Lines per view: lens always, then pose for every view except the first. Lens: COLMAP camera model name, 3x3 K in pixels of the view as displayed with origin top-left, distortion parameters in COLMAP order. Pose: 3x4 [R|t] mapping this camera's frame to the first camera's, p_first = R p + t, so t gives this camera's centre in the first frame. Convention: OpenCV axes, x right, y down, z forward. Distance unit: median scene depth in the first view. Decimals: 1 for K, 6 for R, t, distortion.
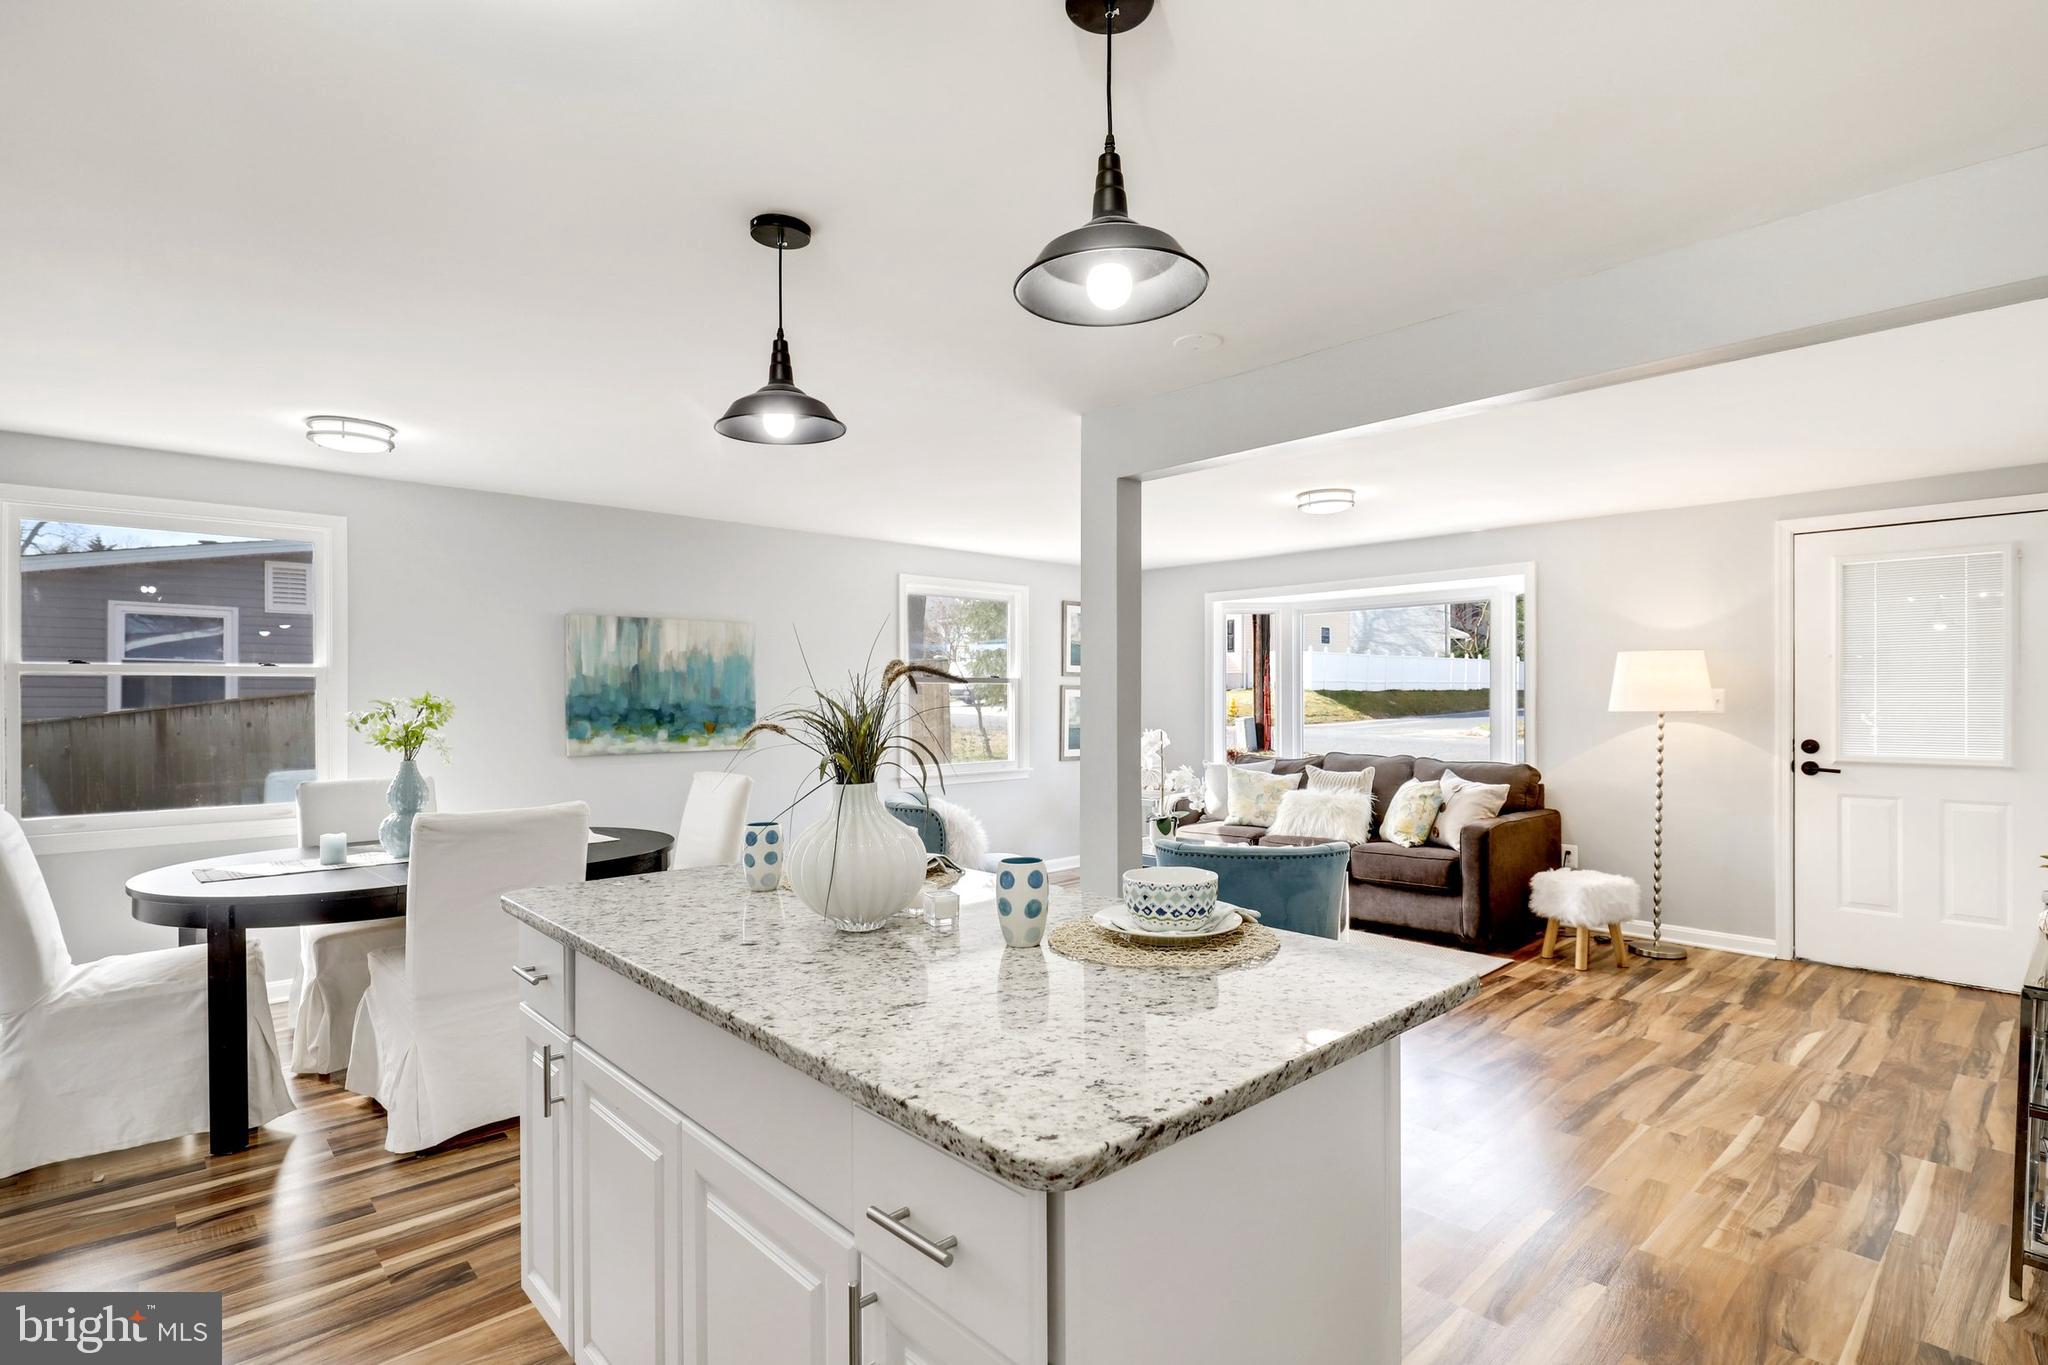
lens RADIAL K [[1014.6, 0, 1019.9], [0, 1014.6, 689.8], [0, 0, 1]] dist [-0.000068, -0.000099]
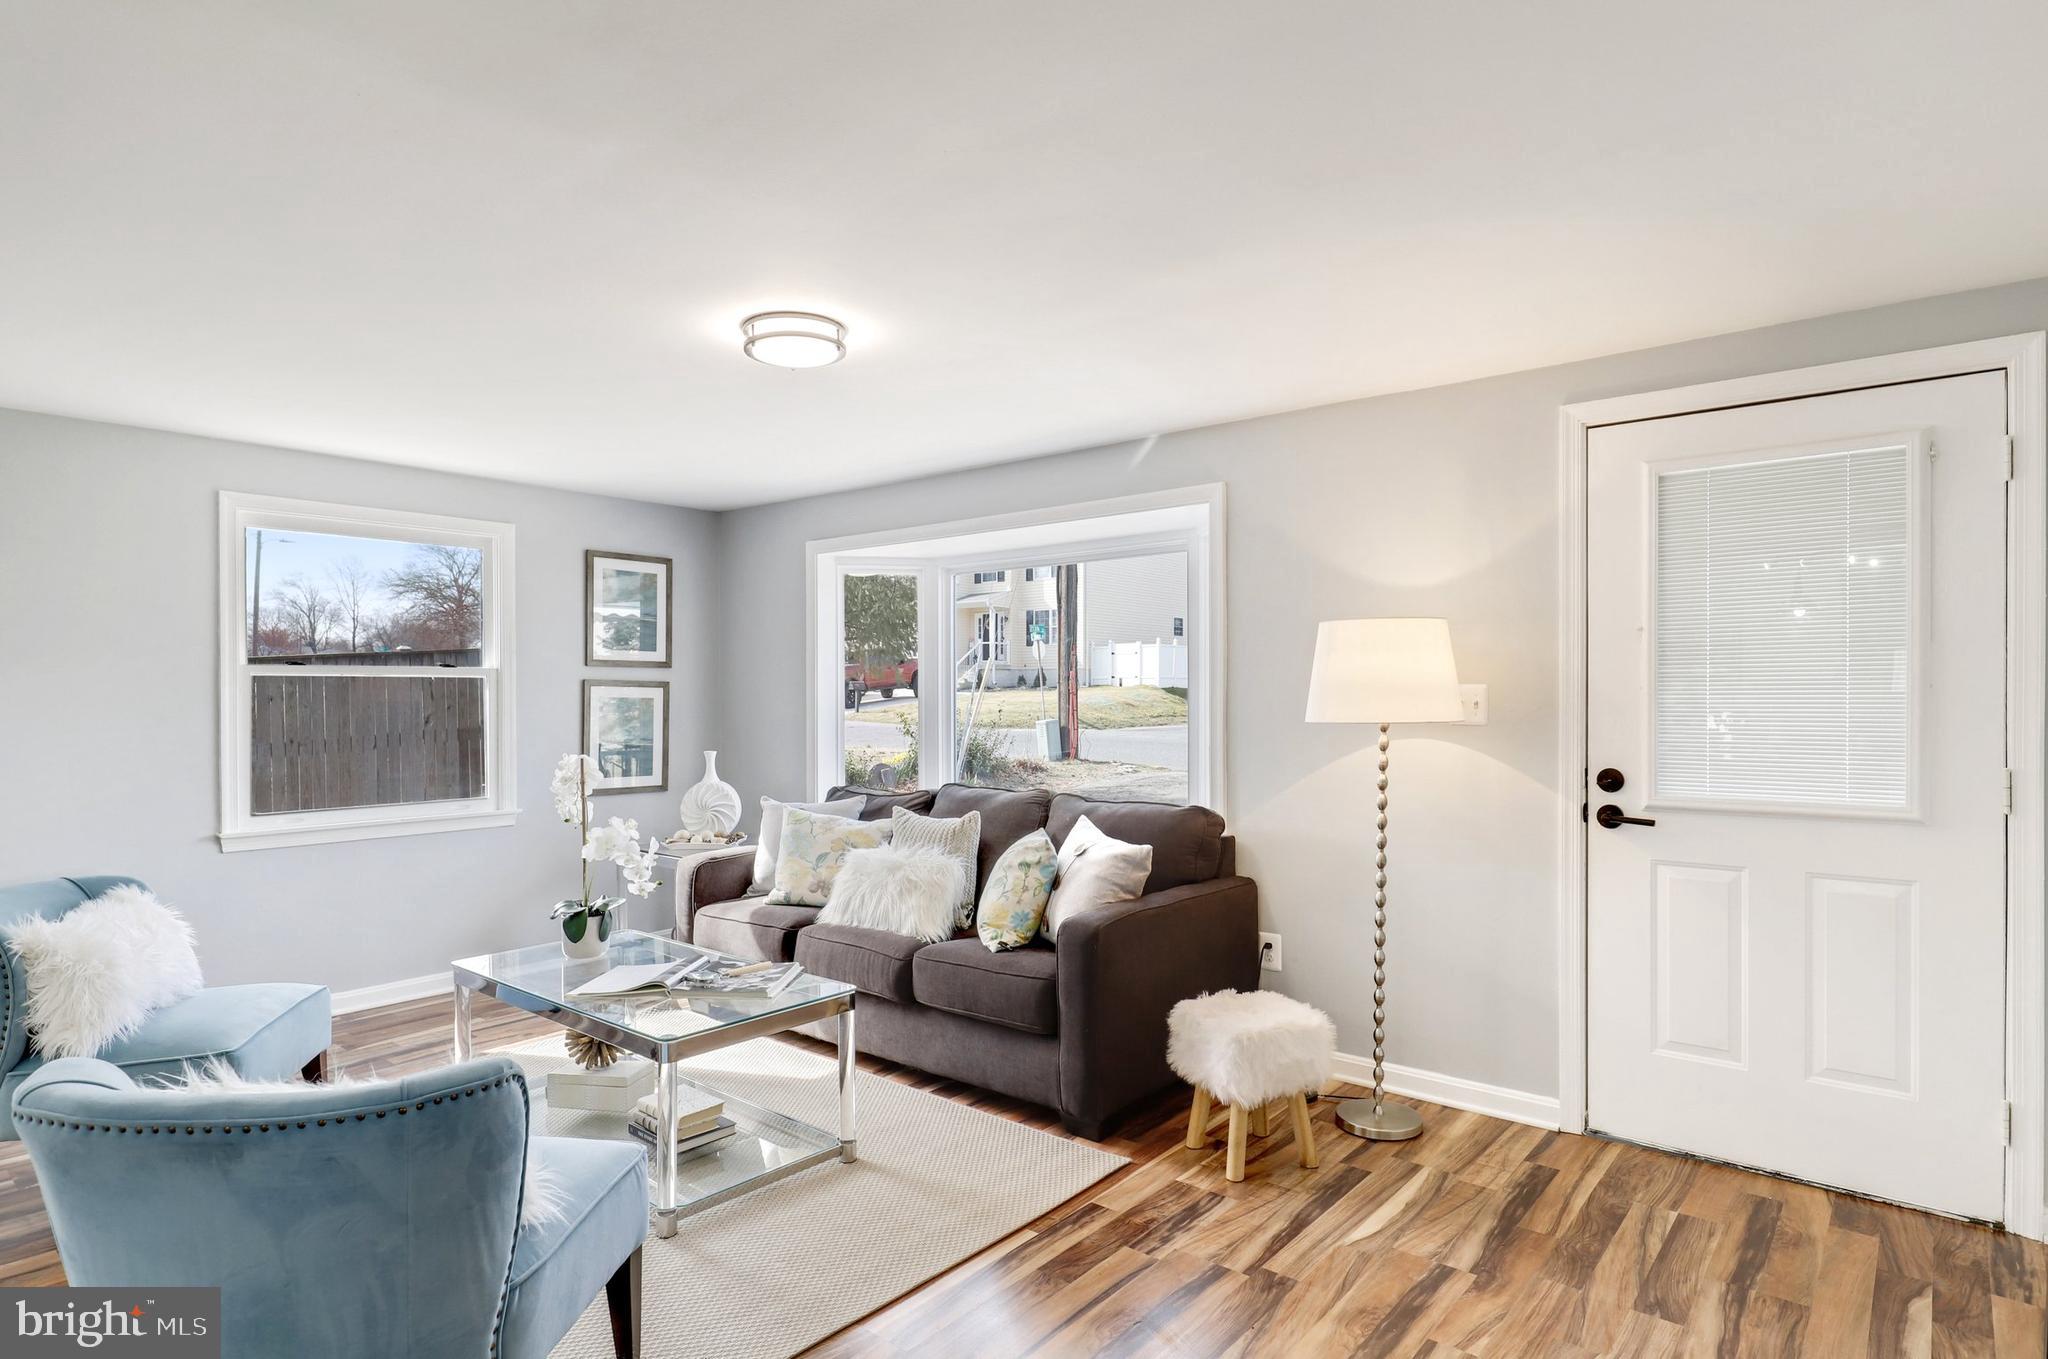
lens RADIAL K [[1108.3, 0, 1023.9], [0, 1108.3, 691.1], [0, 0, 1]] dist [-0.001036, -0.000838]
pose [[0.991715, -0.001137, 0.128456, 0.341756], [0.000672, 0.999993, 0.003669, 0.000609], [-0.128460, -0.003552, 0.991708, 0.384844]]
